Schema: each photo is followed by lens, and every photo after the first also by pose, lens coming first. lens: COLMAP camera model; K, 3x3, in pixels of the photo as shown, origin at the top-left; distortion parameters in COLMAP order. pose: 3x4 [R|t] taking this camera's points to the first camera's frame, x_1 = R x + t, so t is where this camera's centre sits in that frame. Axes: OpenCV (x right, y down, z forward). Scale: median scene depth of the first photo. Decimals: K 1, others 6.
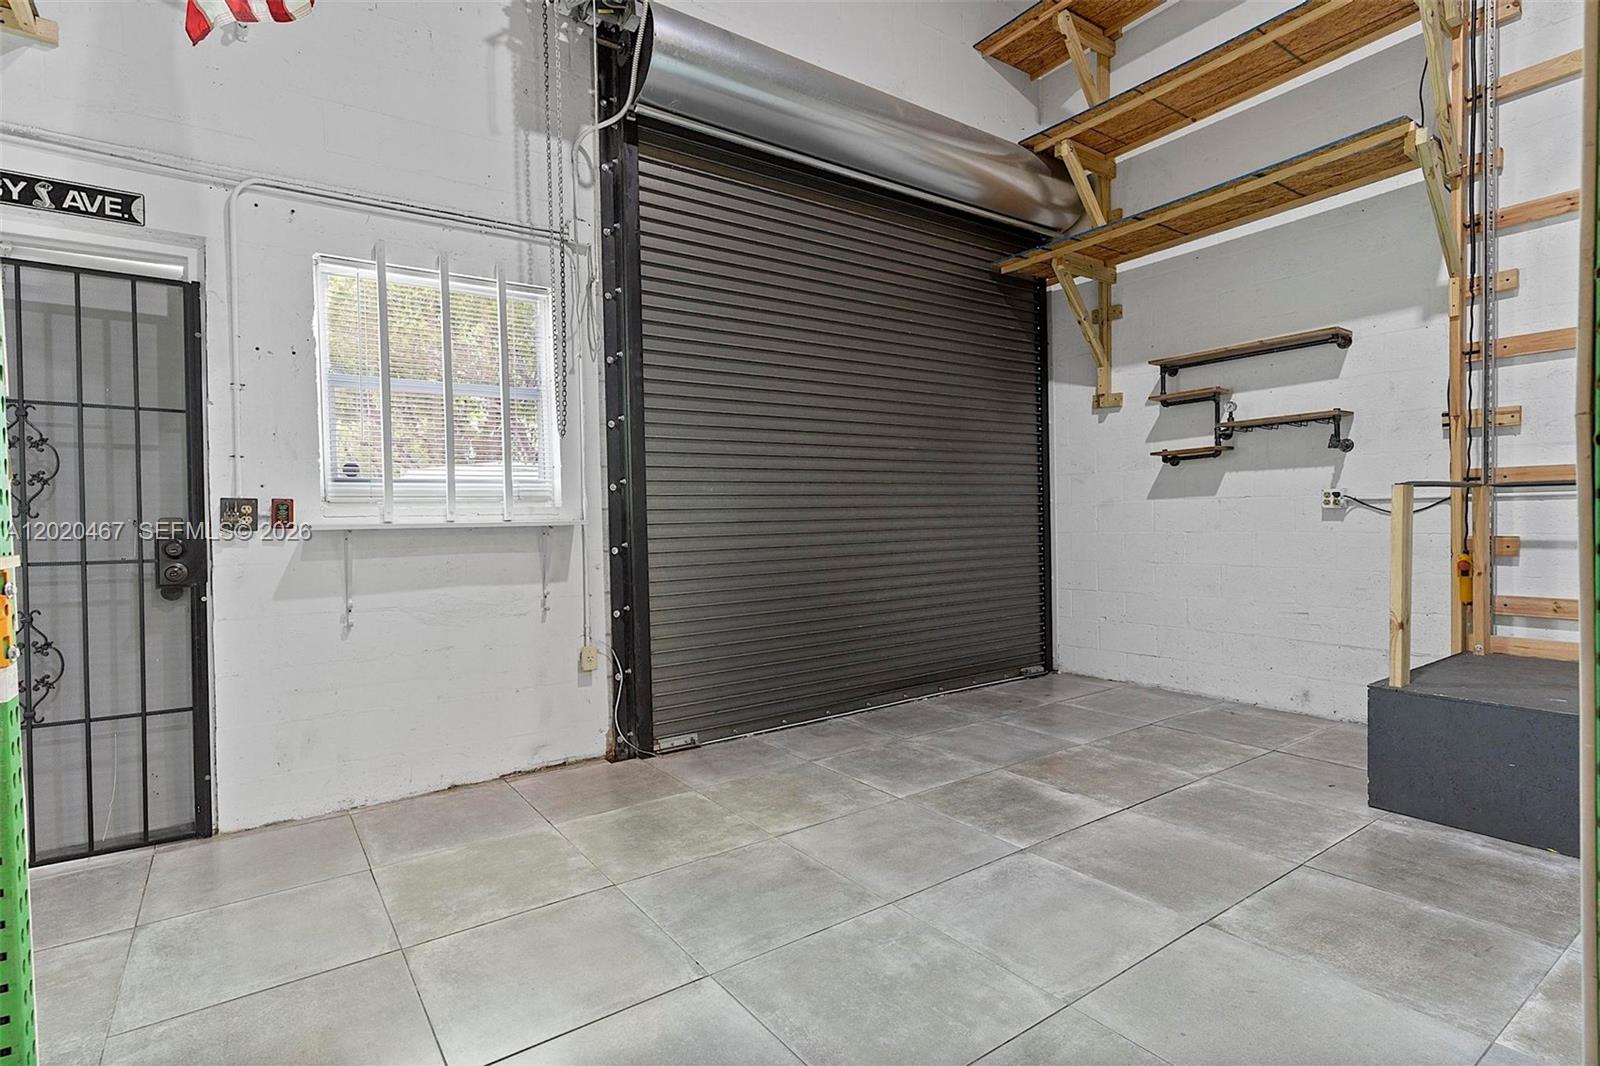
lens RADIAL K [[797.3, 0, 800.0], [0, 797.3, 533.0], [0, 0, 1]] dist [0.014801, -0.000125]
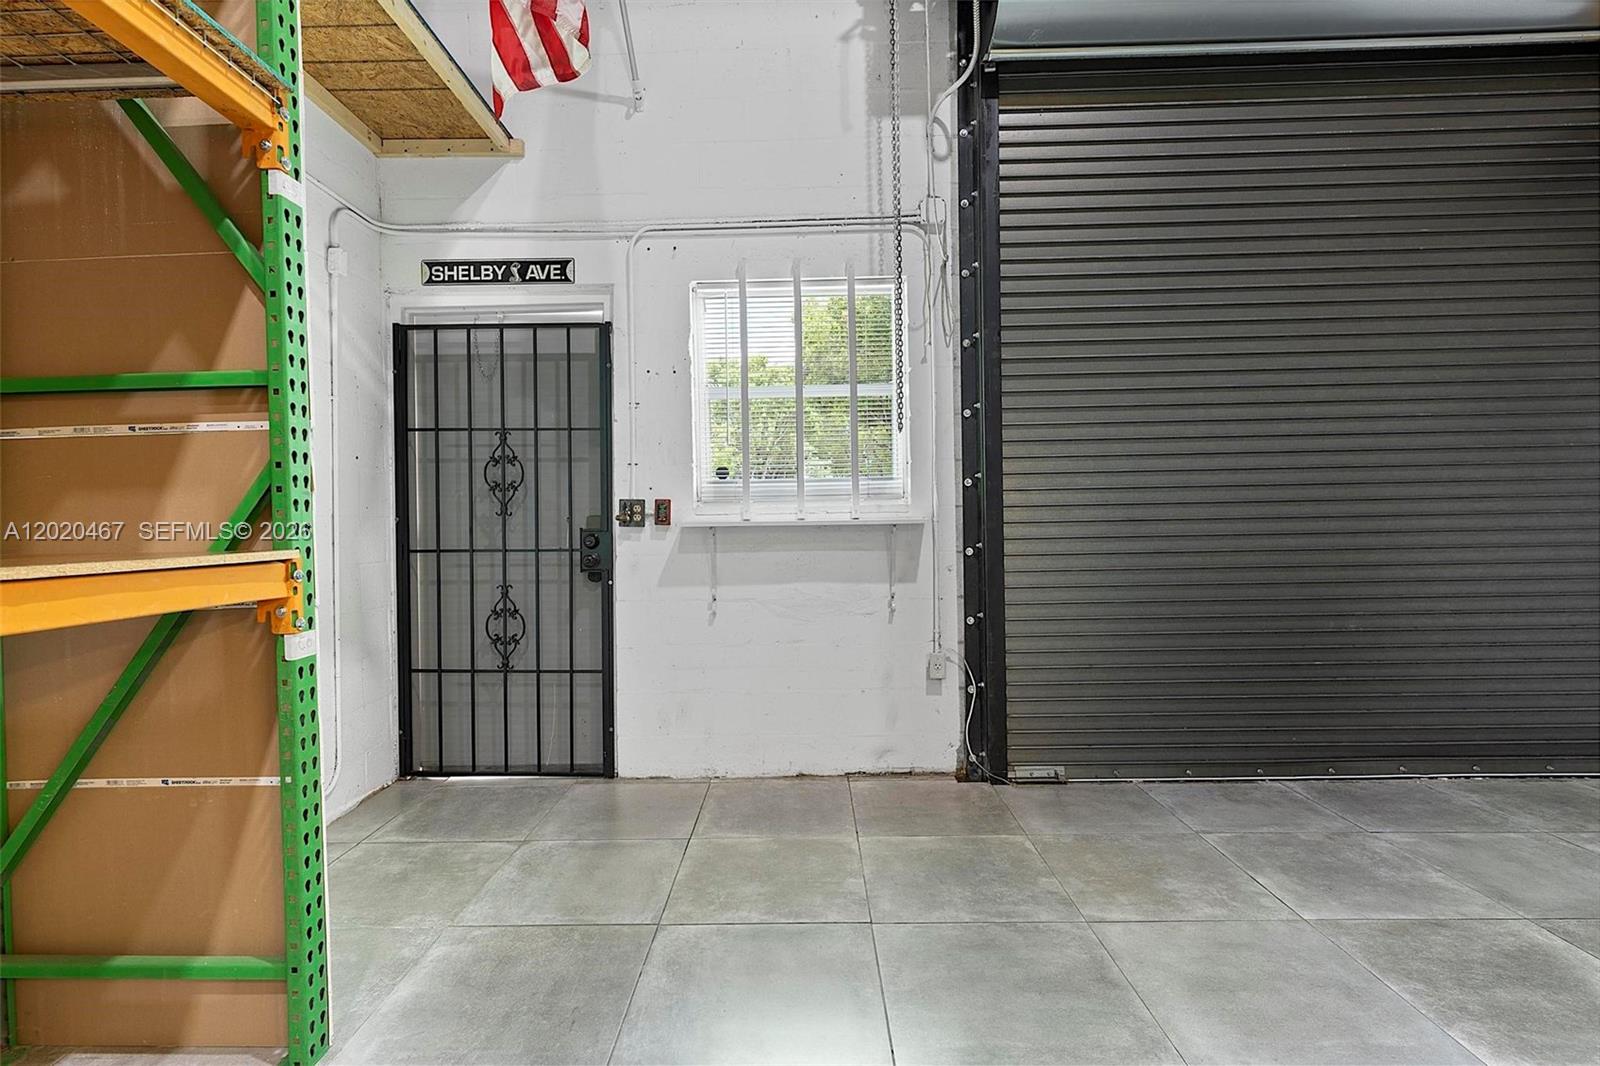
lens RADIAL K [[797.3, 0, 800.0], [0, 797.3, 533.0], [0, 0, 1]] dist [0.014801, -0.000125]
pose [[0.806699, 0.014825, -0.590776, 0.160608], [-0.010878, 0.999888, 0.010236, -0.006492], [0.590862, -0.001831, 0.806770, 0.155502]]
